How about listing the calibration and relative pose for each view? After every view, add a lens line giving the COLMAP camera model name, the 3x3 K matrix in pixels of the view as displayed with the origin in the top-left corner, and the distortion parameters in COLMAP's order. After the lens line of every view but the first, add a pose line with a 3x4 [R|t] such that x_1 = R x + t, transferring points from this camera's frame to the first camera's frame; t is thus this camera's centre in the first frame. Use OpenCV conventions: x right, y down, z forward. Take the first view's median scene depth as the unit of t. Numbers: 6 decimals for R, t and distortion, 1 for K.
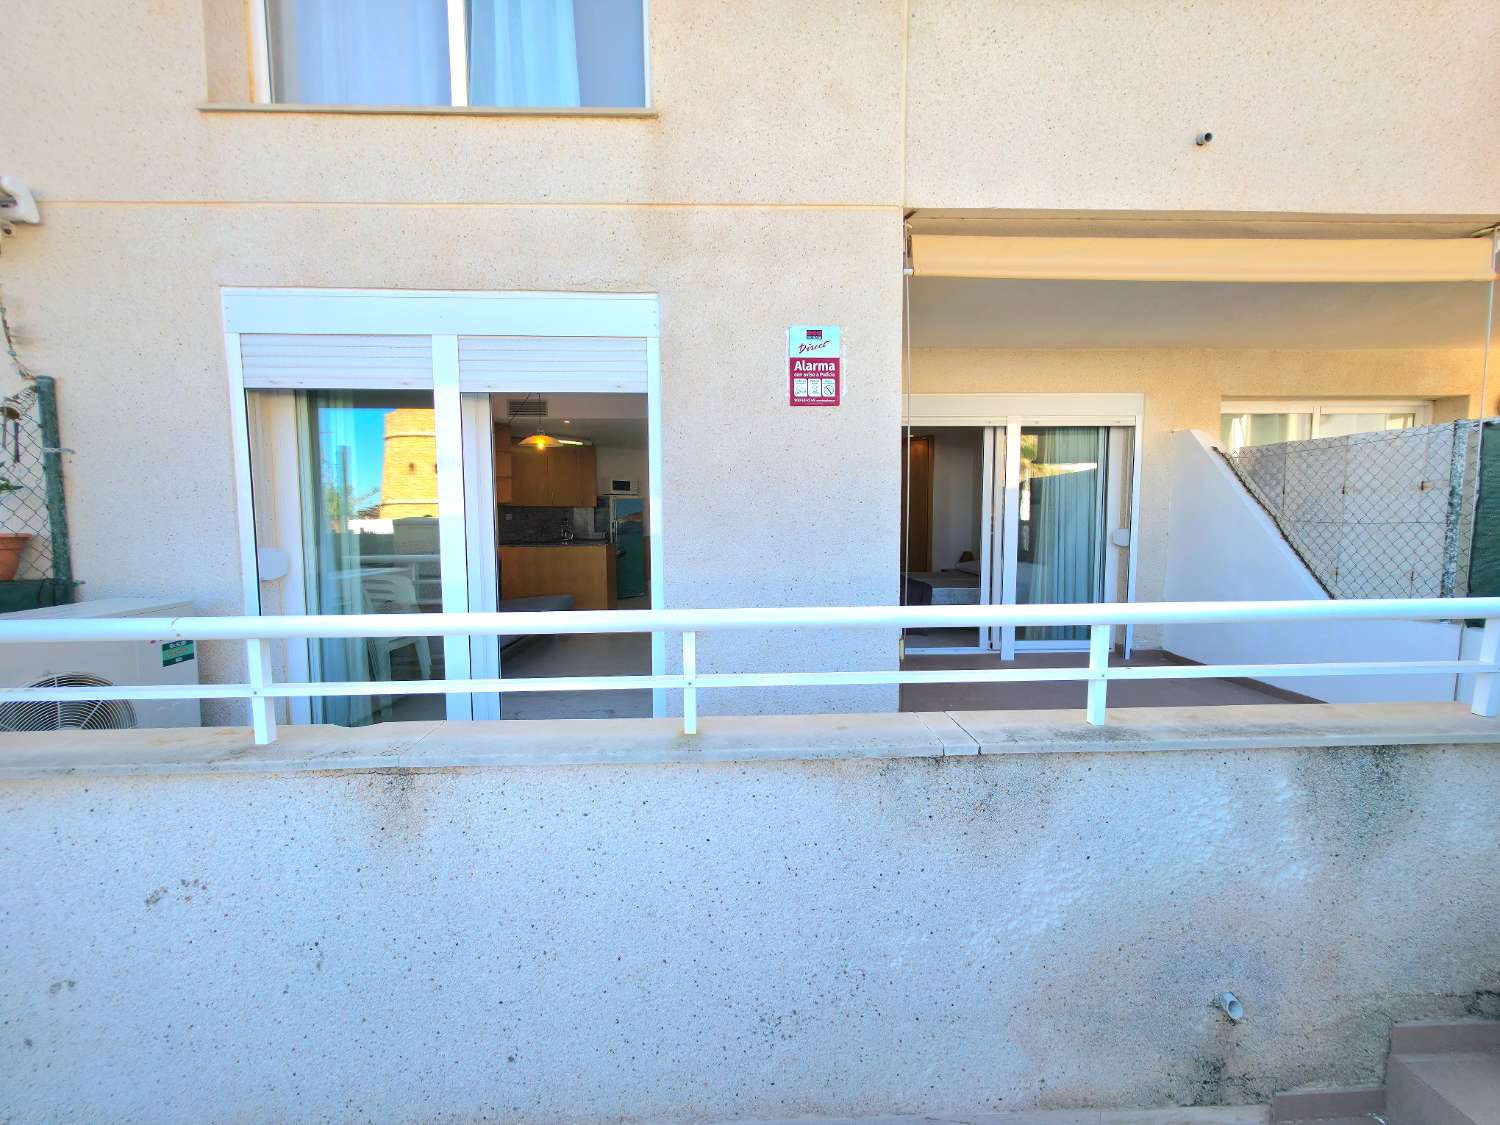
lens RADIAL K [[594.2, 0, 750.0], [0, 594.2, 562.5], [0, 0, 1]] dist [-0.002338, 0.000147]
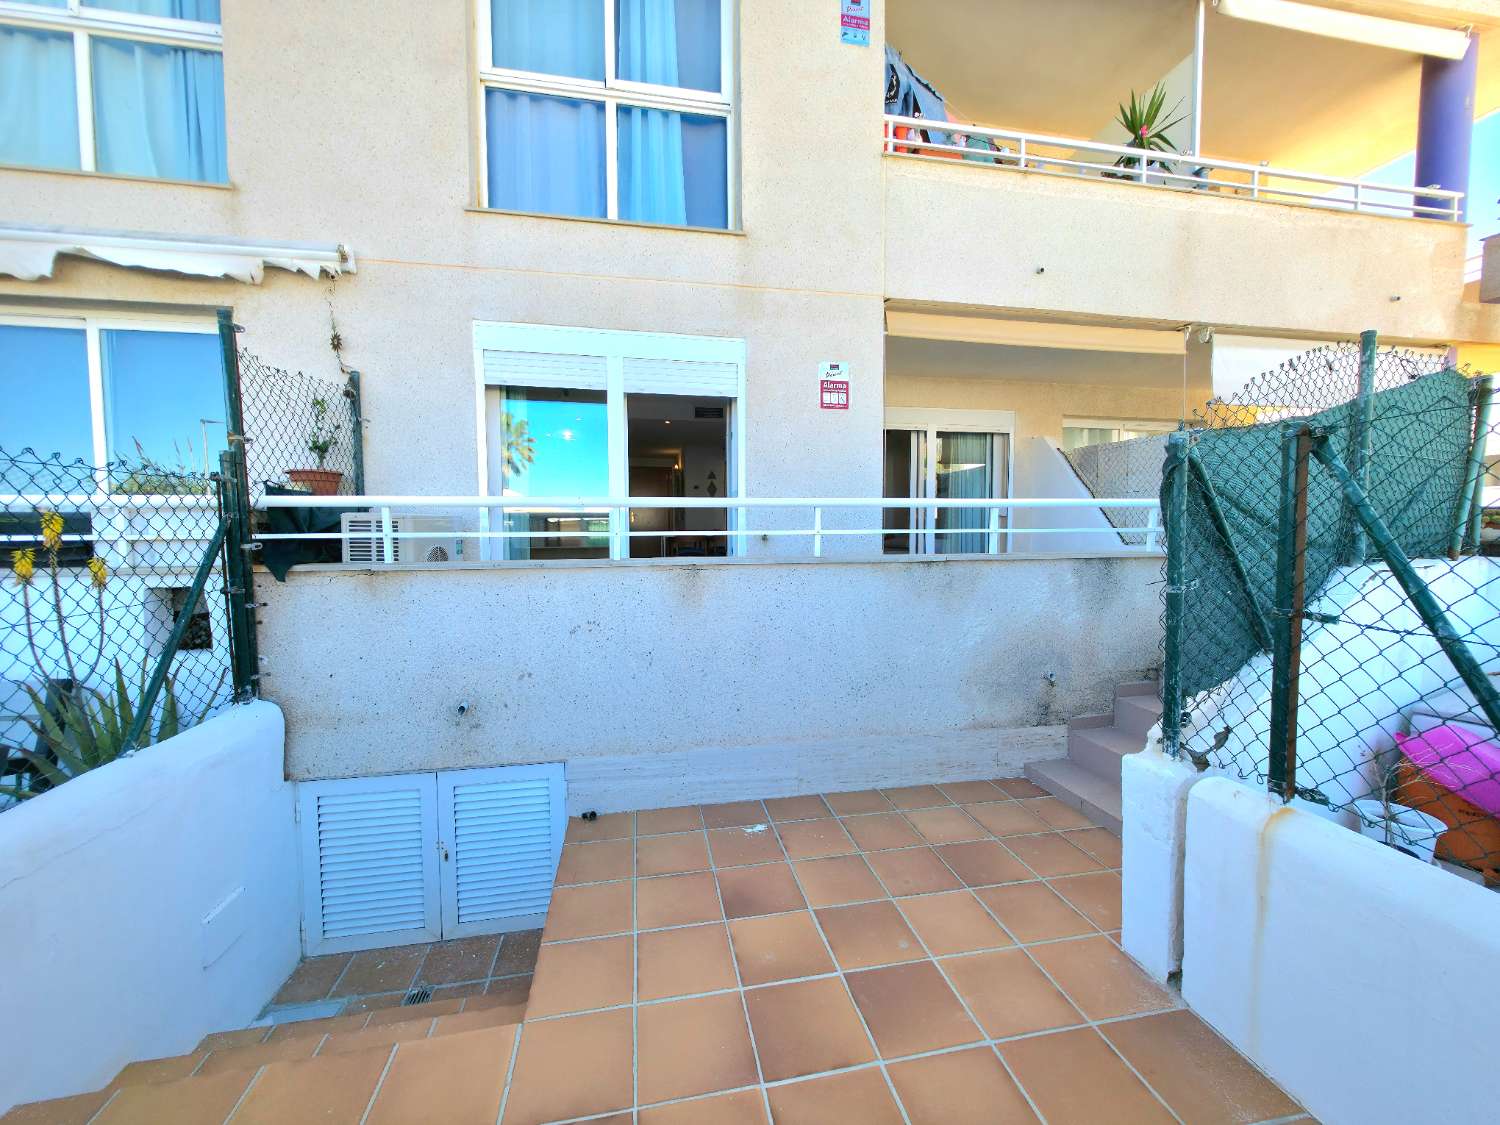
lens RADIAL K [[598.2, 0, 746.1], [0, 598.2, 559.0], [0, 0, 1]] dist [-0.004305, -0.000397]
pose [[0.988069, -0.002220, 0.153994, -0.408063], [0.005997, 0.999692, -0.024064, 0.206881], [-0.153893, 0.024701, 0.987779, -0.643469]]
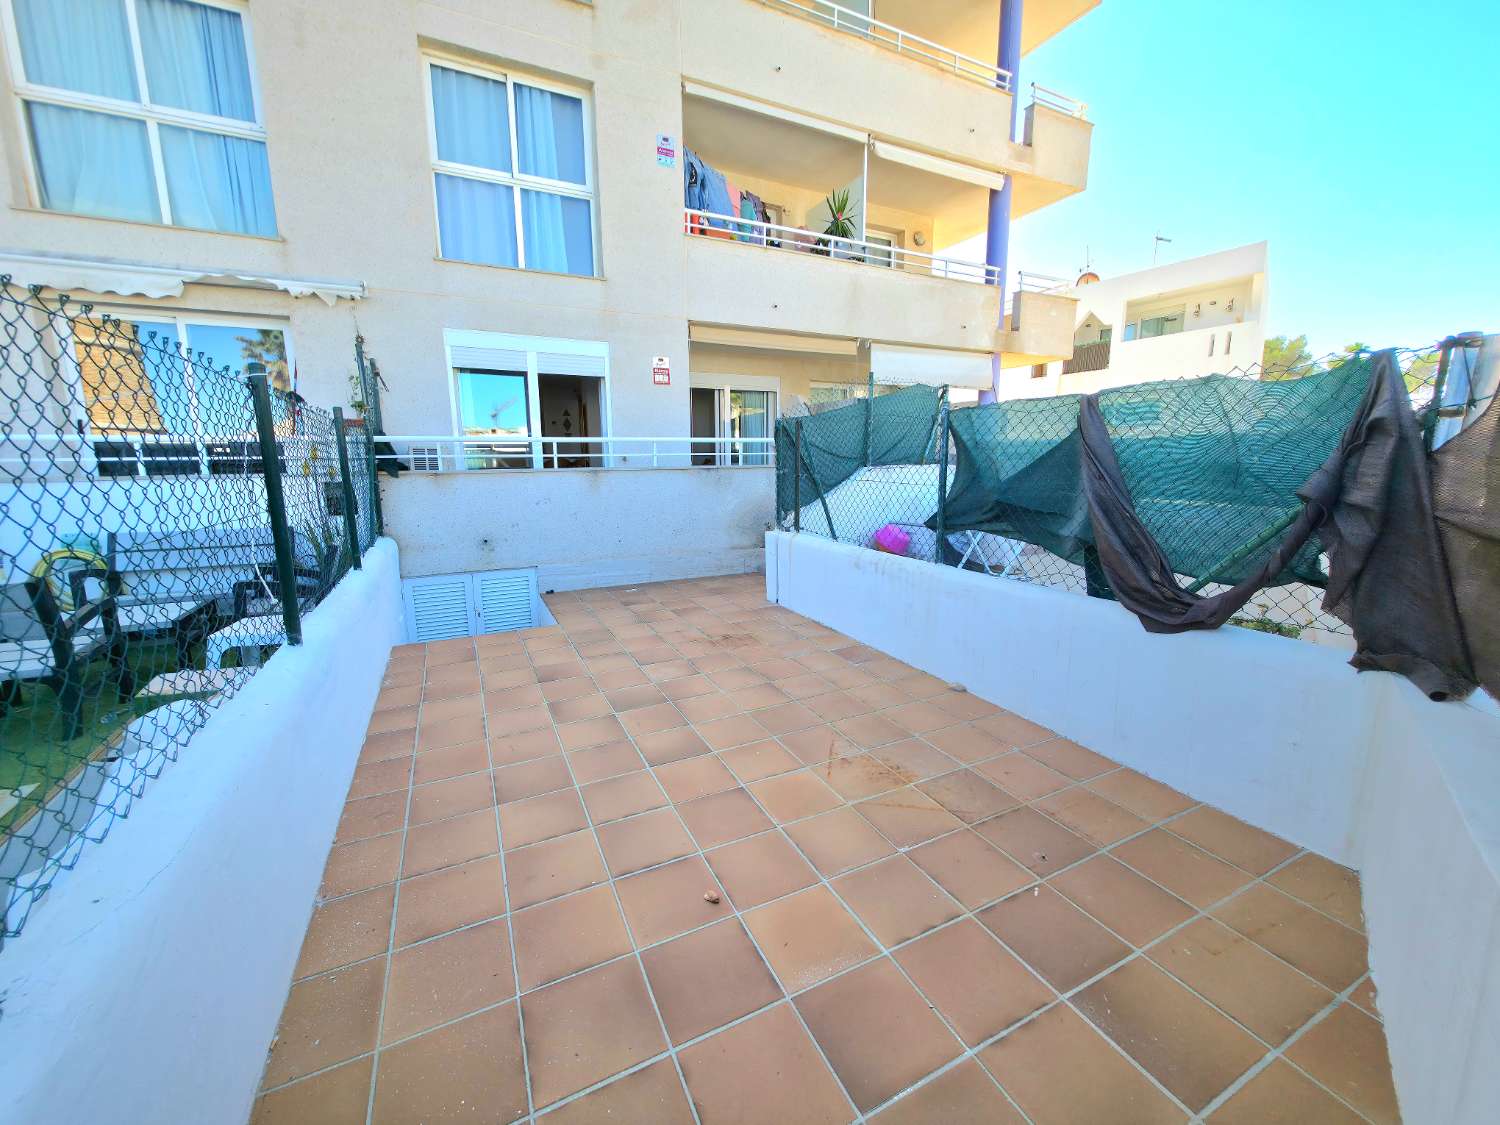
lens RADIAL K [[598.2, 0, 746.1], [0, 598.2, 559.0], [0, 0, 1]] dist [-0.004305, -0.000397]
pose [[0.910362, -0.067772, 0.408225, -0.795141], [0.031240, 0.994938, 0.095508, 0.337459], [-0.412631, -0.074194, 0.907872, -1.979989]]
